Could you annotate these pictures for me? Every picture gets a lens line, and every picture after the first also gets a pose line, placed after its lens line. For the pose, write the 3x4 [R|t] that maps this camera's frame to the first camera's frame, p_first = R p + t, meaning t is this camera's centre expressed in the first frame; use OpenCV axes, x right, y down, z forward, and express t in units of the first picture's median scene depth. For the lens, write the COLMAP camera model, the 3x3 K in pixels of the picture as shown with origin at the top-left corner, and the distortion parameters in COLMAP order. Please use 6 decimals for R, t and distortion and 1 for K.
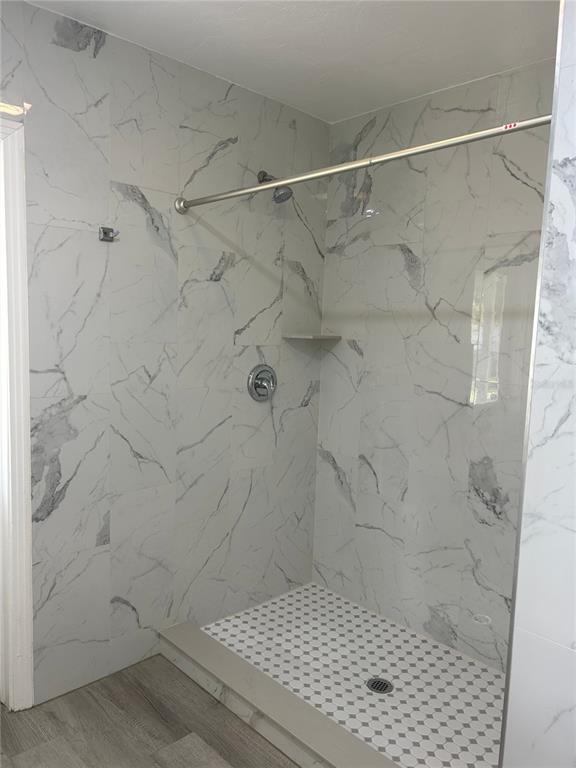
lens RADIAL K [[581.9, 0, 289.4], [0, 581.9, 387.8], [0, 0, 1]] dist [0.060784, -0.069003]
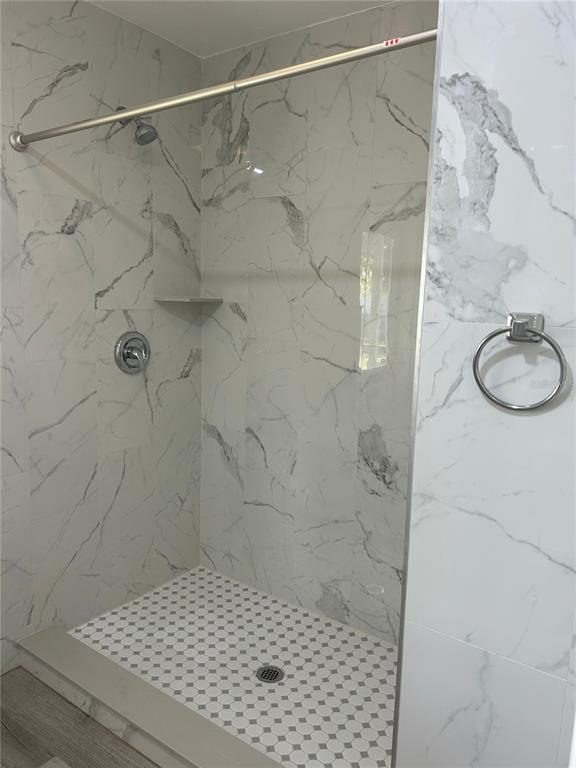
lens RADIAL K [[581.9, 0, 286.3], [0, 581.9, 381.6], [0, 0, 1]] dist [0.060784, -0.069003]
pose [[0.985567, -0.031928, 0.166248, 0.038860], [0.024649, 0.998653, 0.045665, 0.000852], [-0.167482, -0.040908, 0.985026, 0.095753]]
